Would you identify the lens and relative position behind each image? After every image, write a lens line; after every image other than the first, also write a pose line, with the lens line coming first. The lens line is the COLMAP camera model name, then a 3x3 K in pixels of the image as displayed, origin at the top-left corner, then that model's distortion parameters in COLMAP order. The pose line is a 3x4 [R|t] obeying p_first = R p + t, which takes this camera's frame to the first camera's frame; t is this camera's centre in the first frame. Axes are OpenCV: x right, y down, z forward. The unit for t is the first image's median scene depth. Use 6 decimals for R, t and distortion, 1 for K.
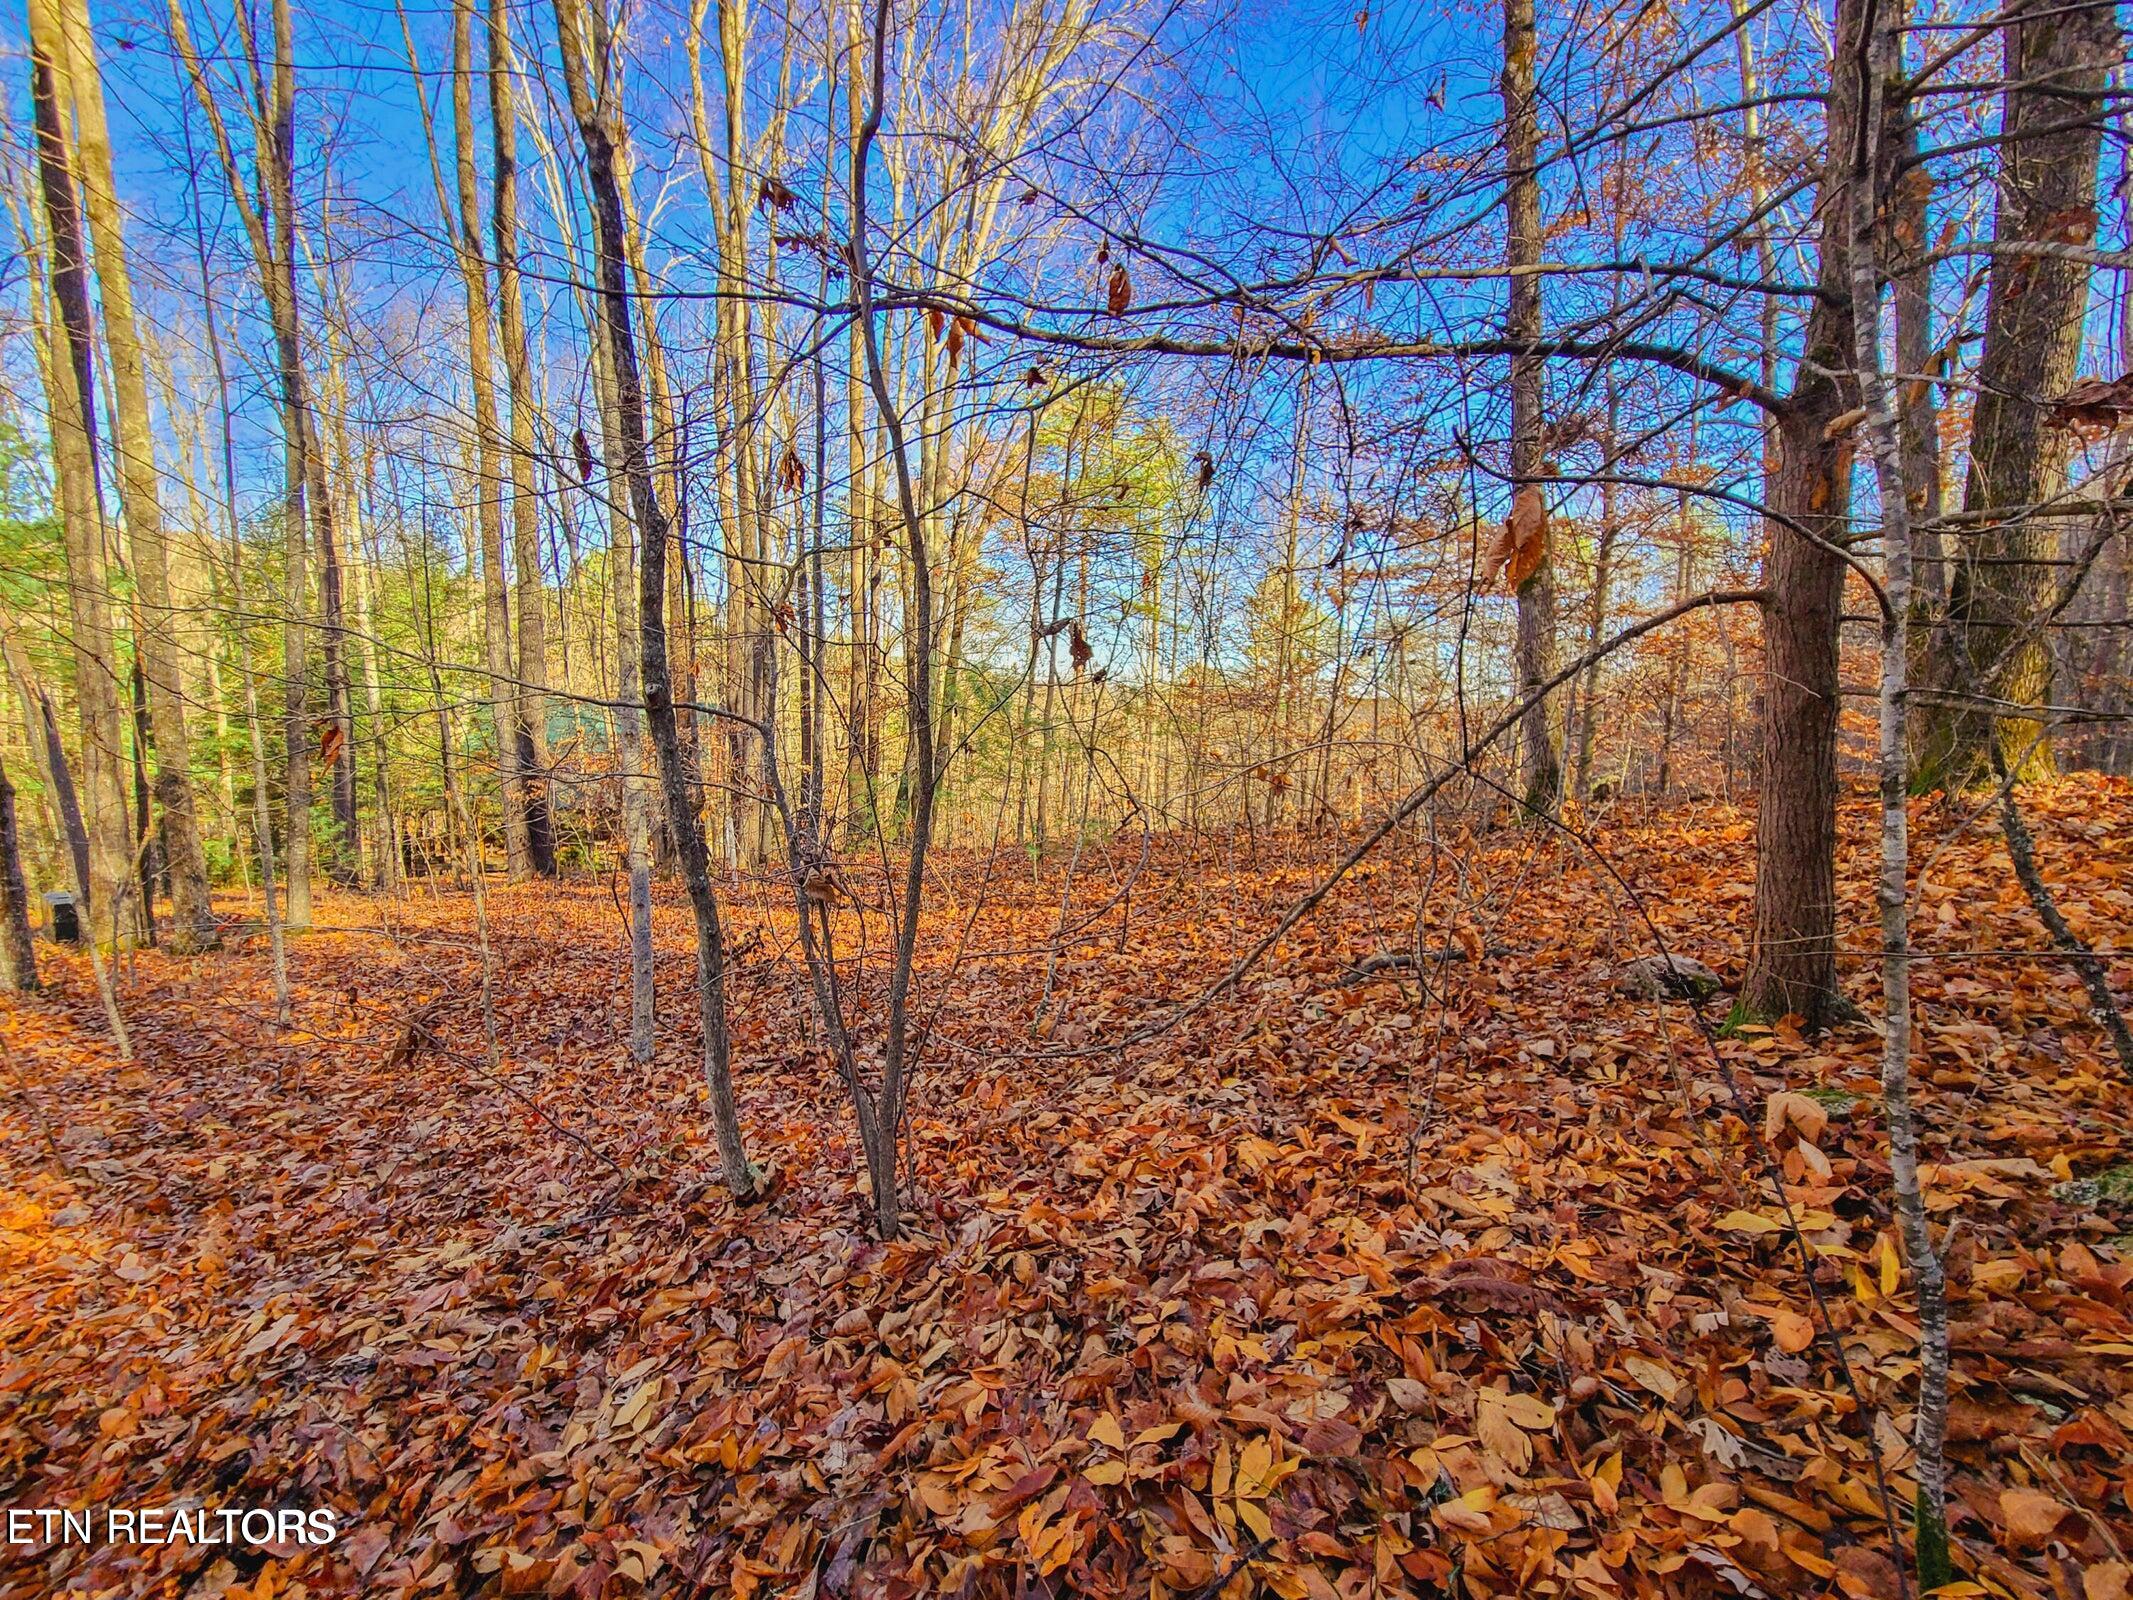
lens RADIAL K [[842.9, 0, 1063.3], [0, 842.9, 829.4], [0, 0, 1]] dist [-0.001163, 0.000952]
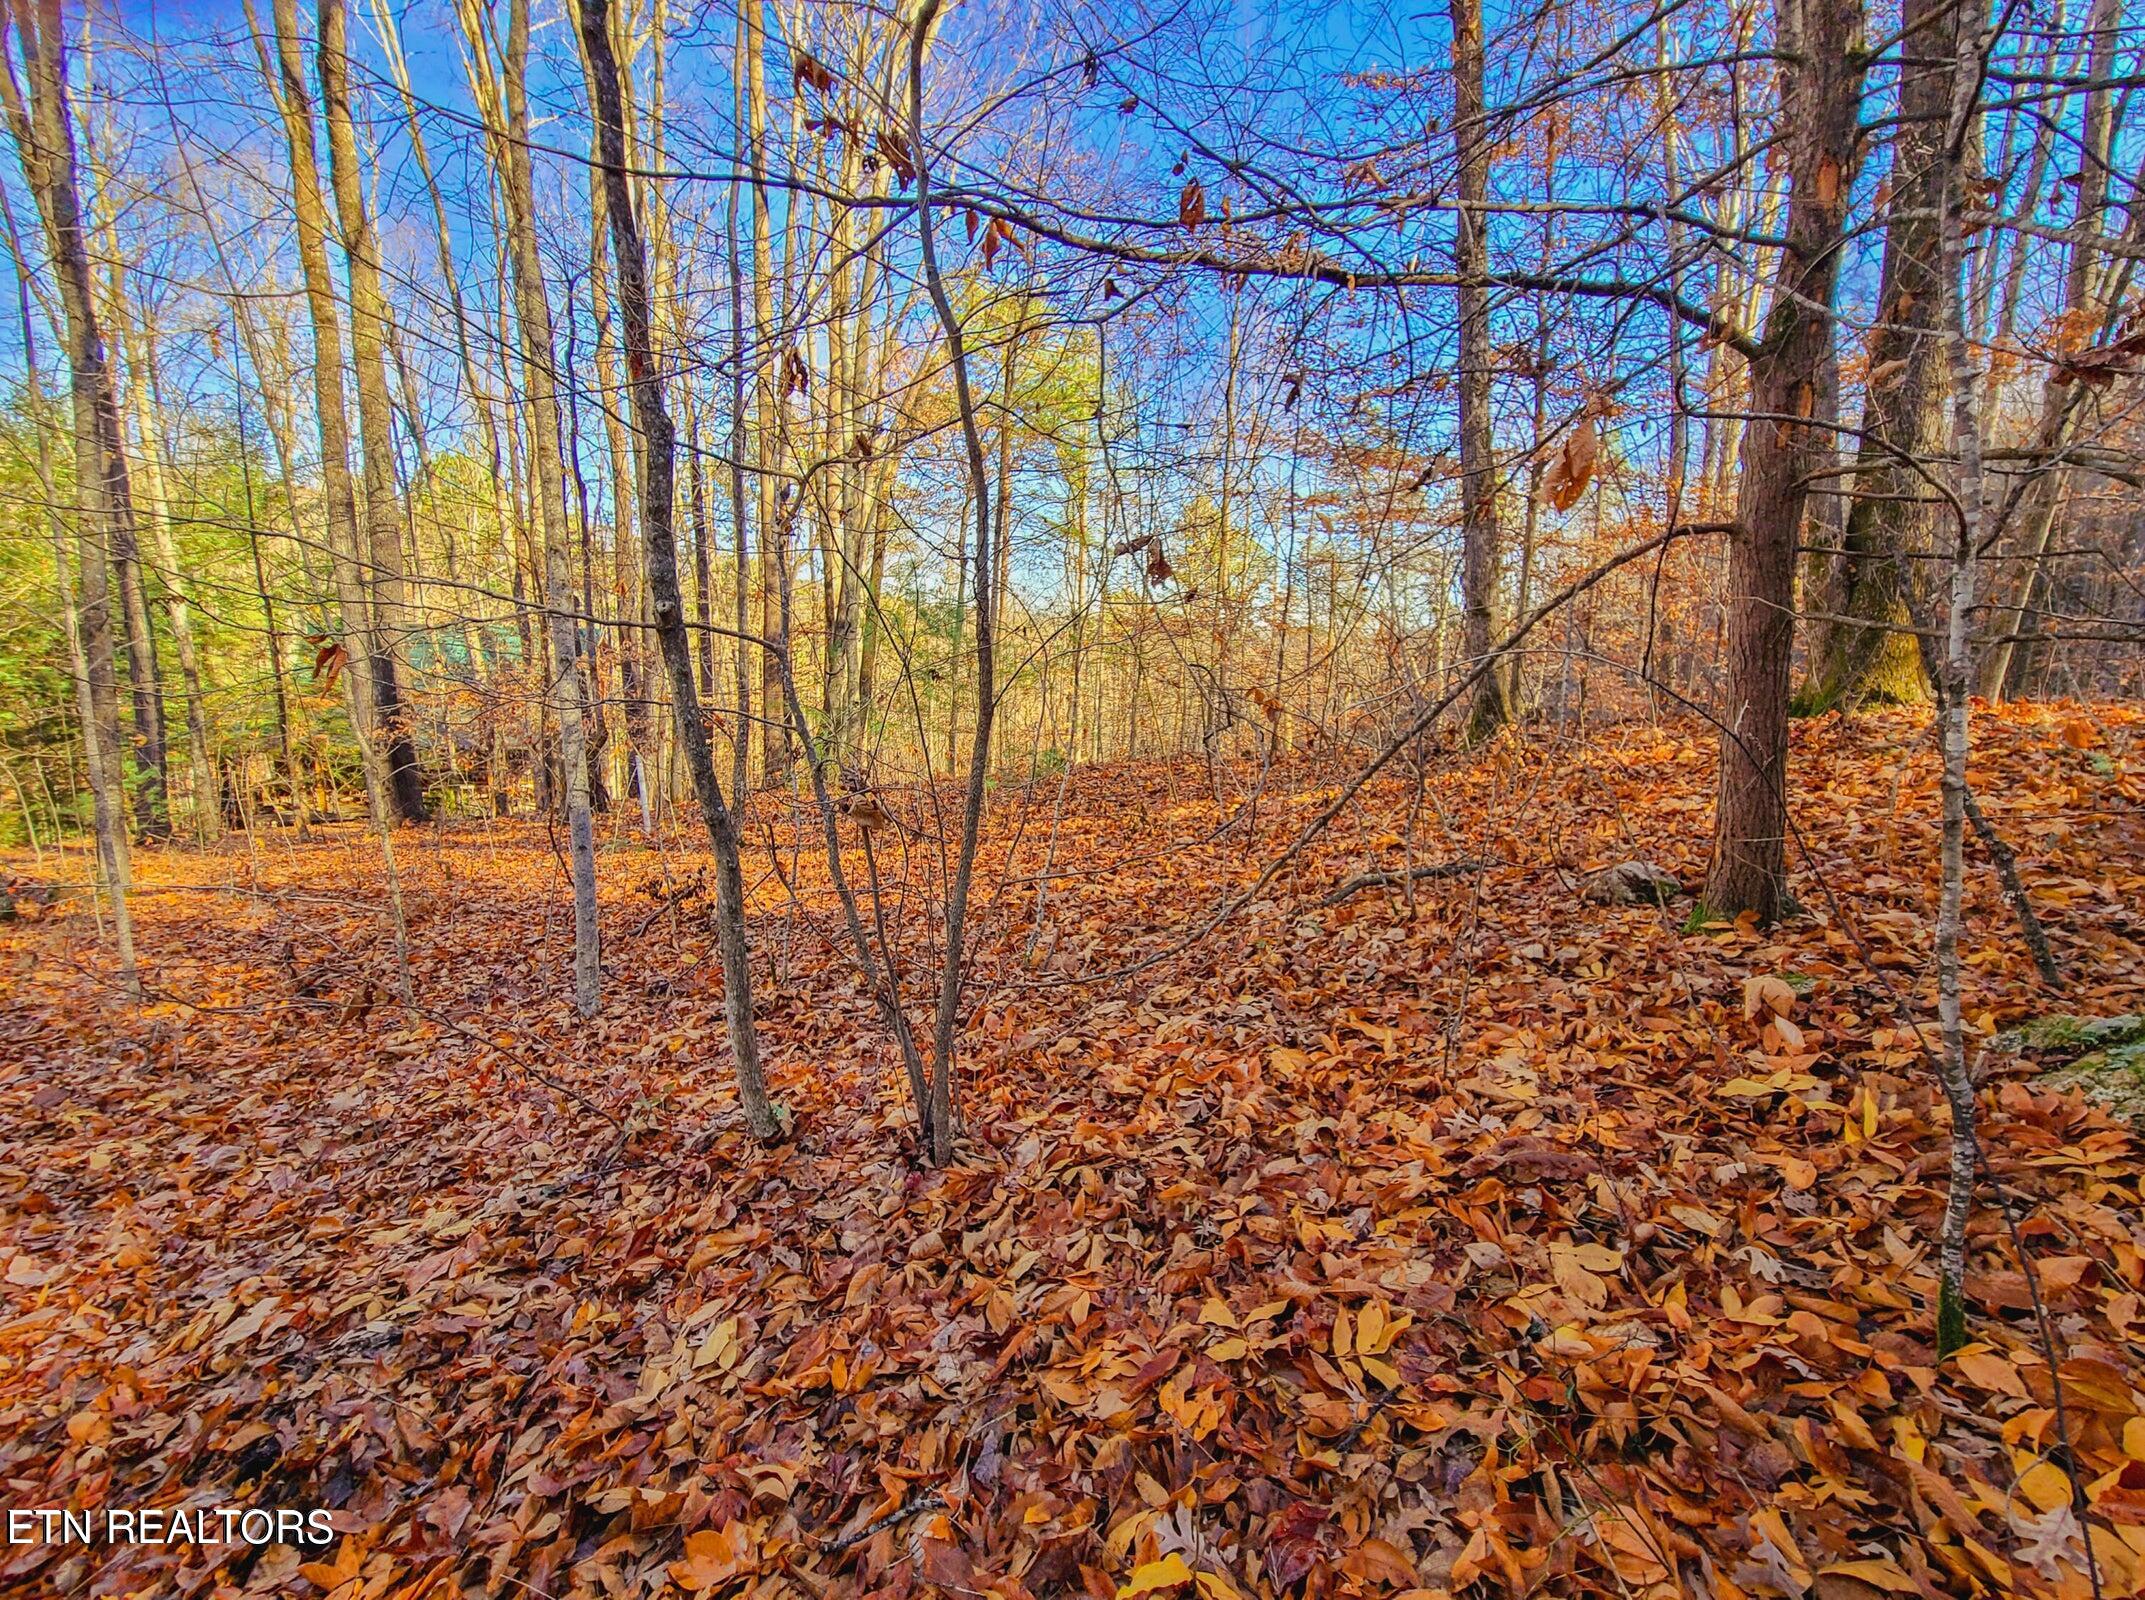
lens RADIAL K [[880.9, 0, 1072.5], [0, 880.9, 800.0], [0, 0, 1]] dist [-0.000097, 0.000252]
pose [[0.991814, -0.020409, 0.126051, -0.186446], [0.015449, 0.999072, 0.040195, 0.016383], [-0.126755, -0.037919, 0.991209, -0.034371]]
